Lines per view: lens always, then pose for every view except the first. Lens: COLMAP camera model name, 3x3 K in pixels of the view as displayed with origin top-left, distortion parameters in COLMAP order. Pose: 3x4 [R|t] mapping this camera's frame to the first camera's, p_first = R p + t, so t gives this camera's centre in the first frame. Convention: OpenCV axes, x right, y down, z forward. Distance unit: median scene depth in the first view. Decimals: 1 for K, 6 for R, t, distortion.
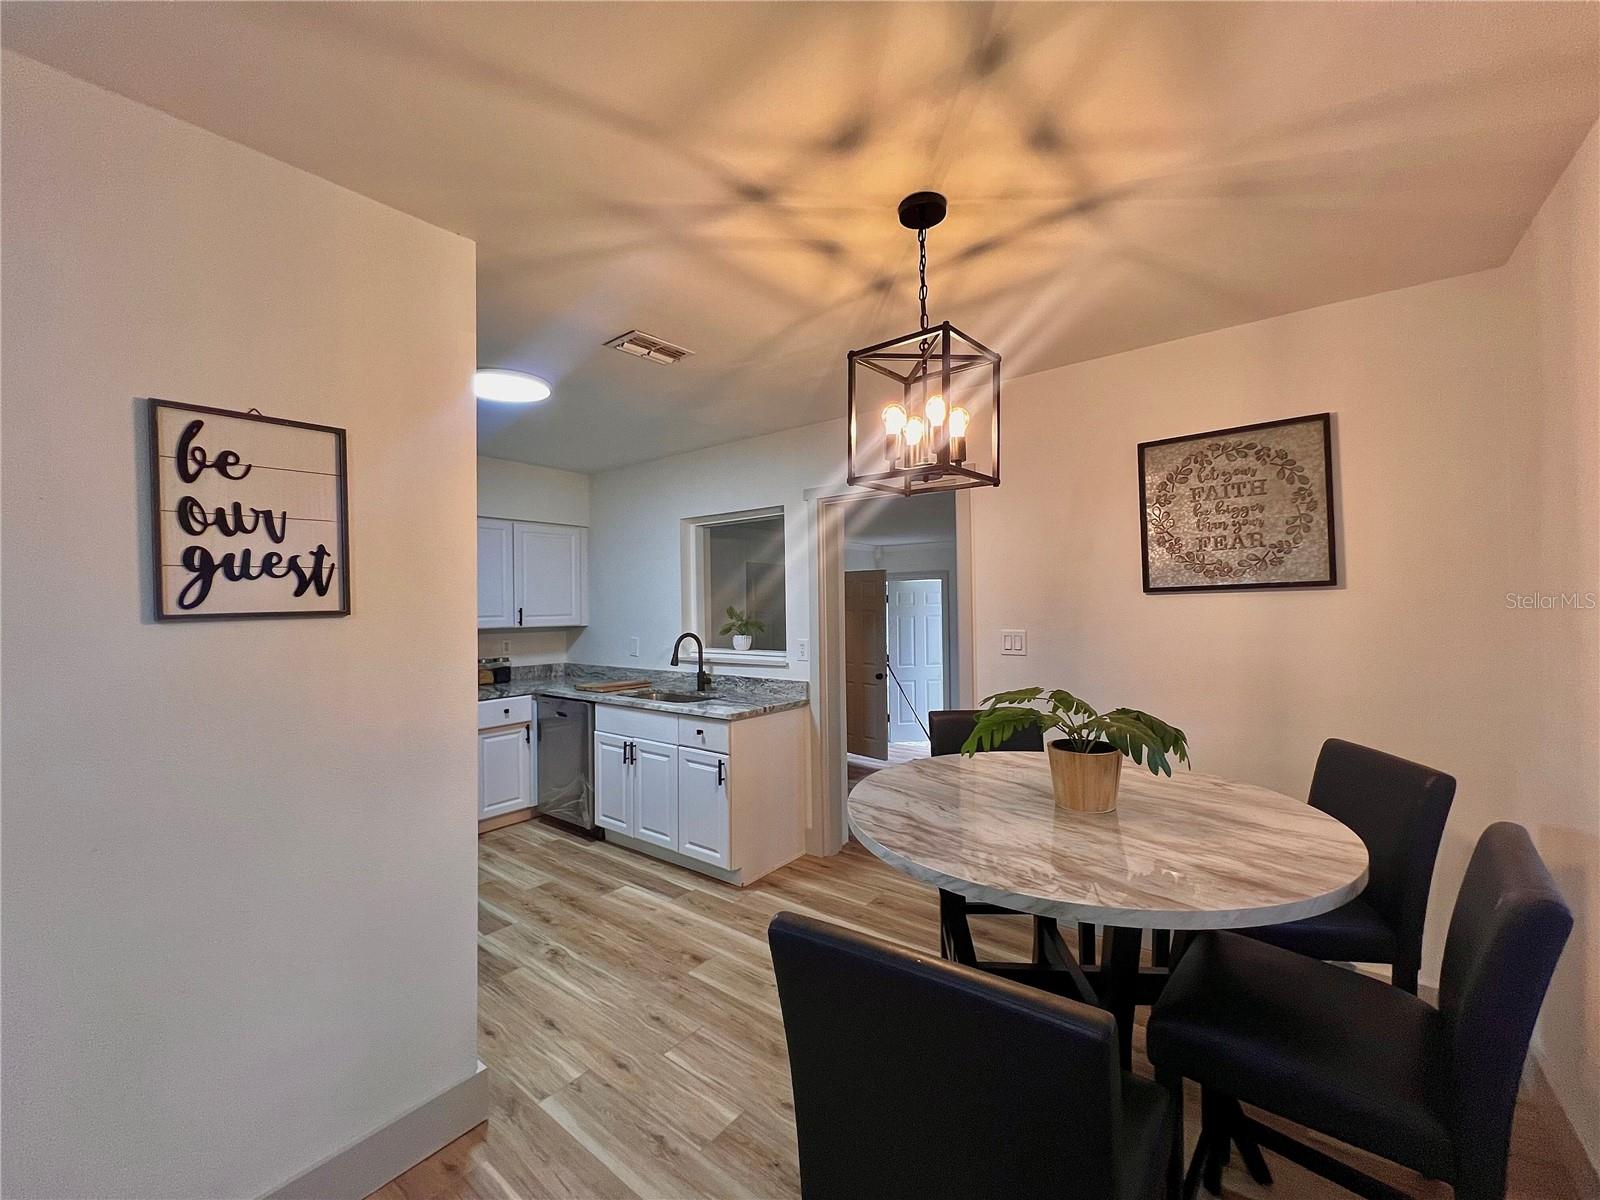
lens RADIAL K [[641.3, 0, 800.0], [0, 641.3, 600.0], [0, 0, 1]] dist [-0.001839, -0.000238]
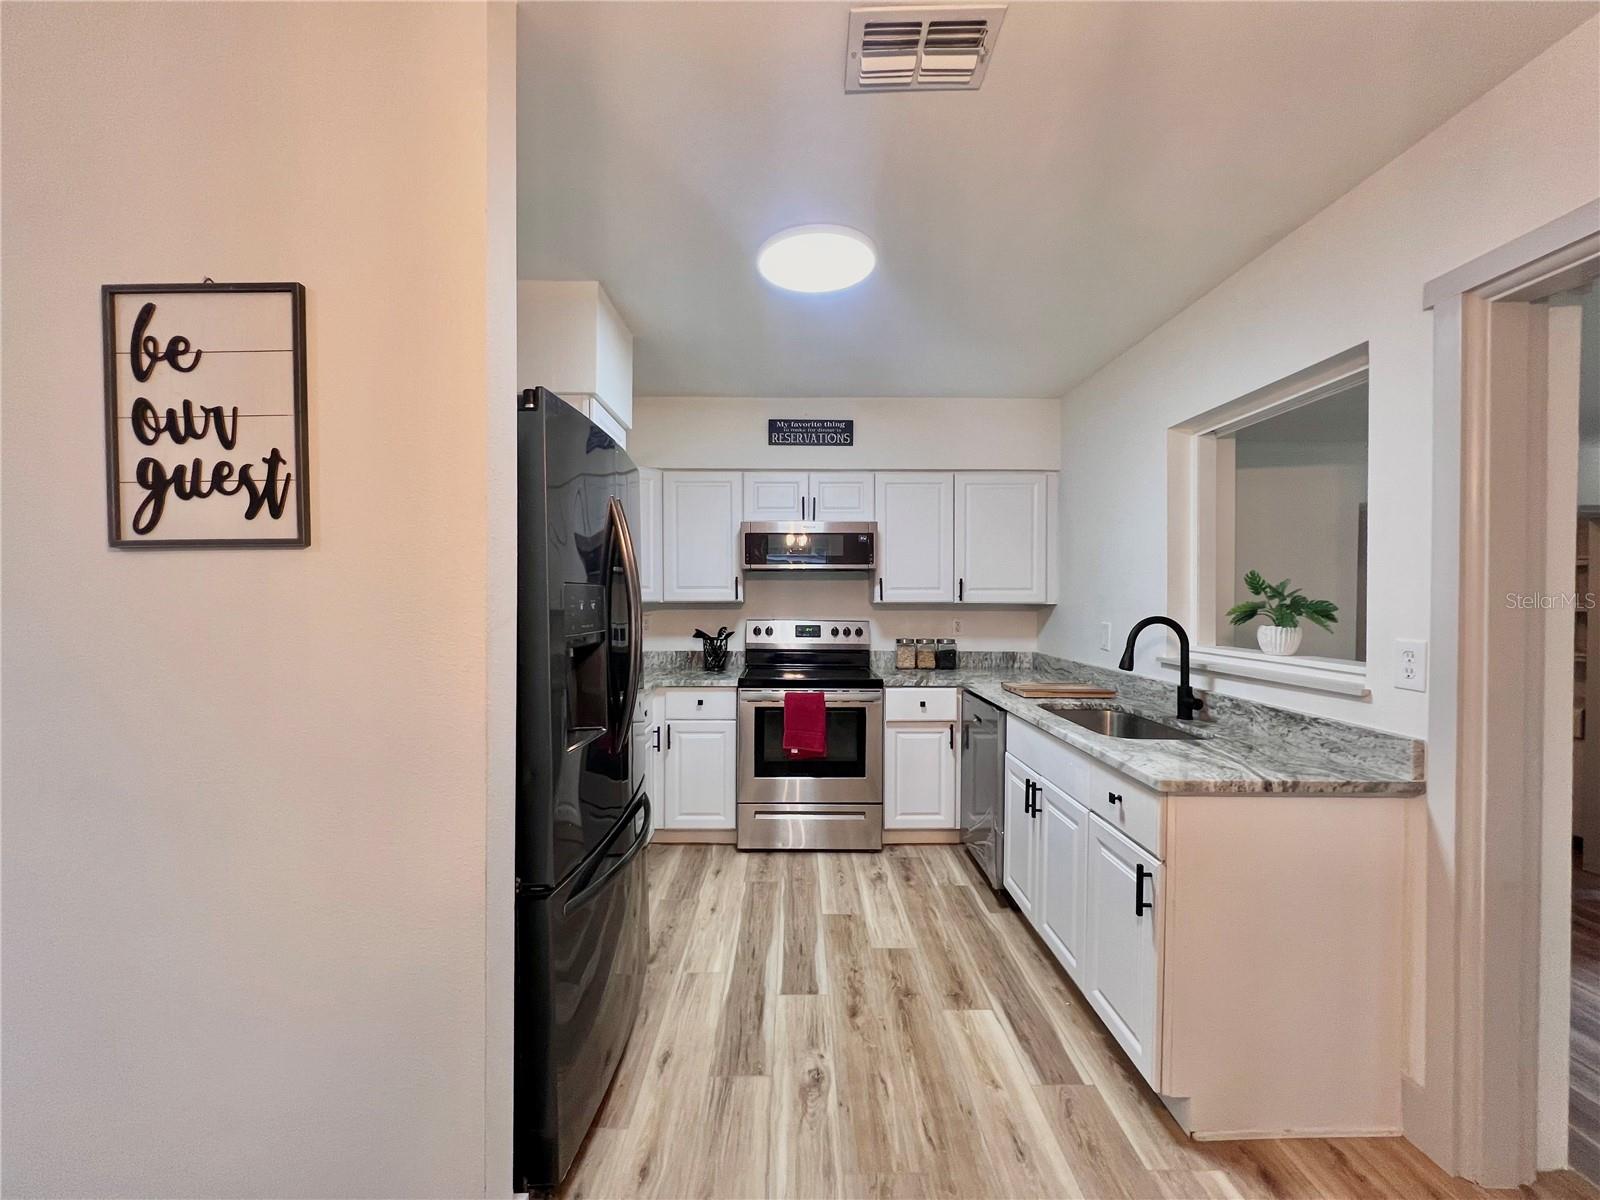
lens RADIAL K [[641.3, 0, 800.0], [0, 641.3, 600.0], [0, 0, 1]] dist [-0.001839, -0.000238]
pose [[0.625468, 0.021188, -0.779962, 0.107790], [-0.006011, 0.999732, 0.022337, 0.035804], [0.780227, -0.009283, 0.625428, 0.539406]]
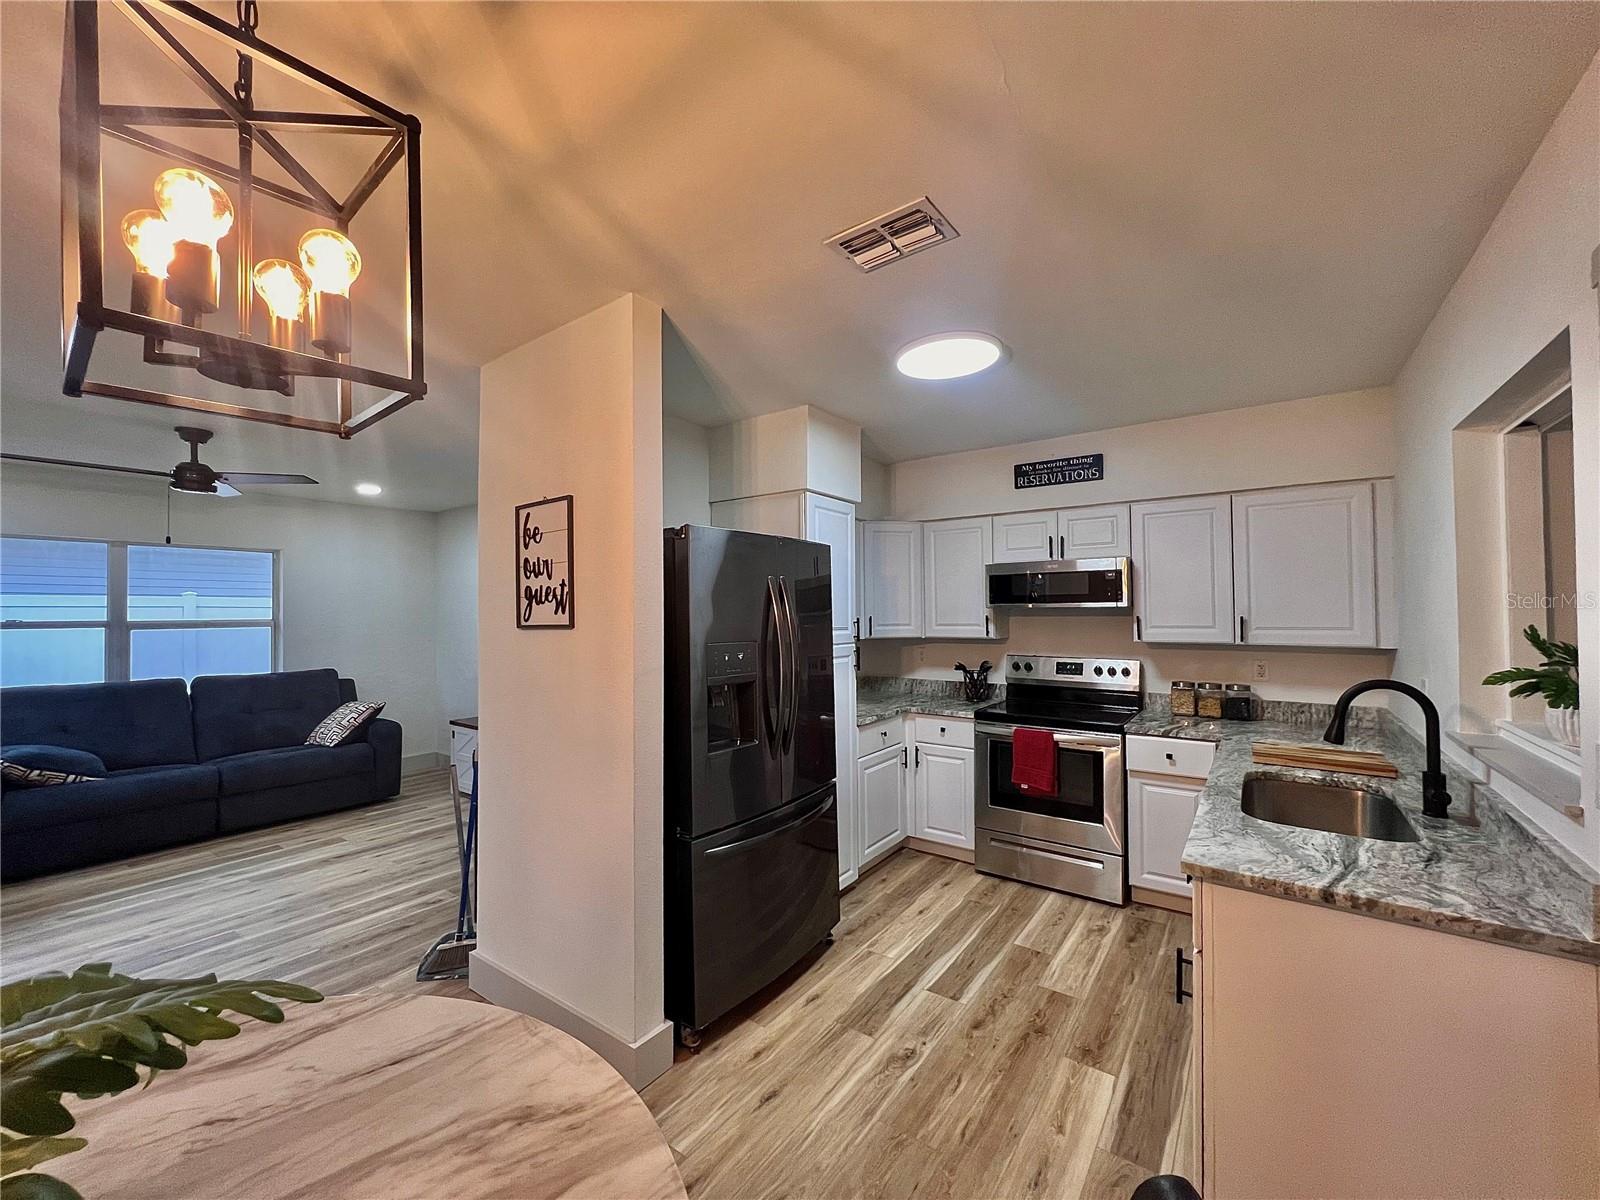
lens RADIAL K [[641.3, 0, 800.0], [0, 641.3, 600.0], [0, 0, 1]] dist [-0.001839, -0.000238]
pose [[0.038065, -0.003833, -0.999268, 0.384866], [0.012410, 0.999917, -0.003363, -0.014320], [0.999198, -0.012273, 0.038109, 0.790562]]
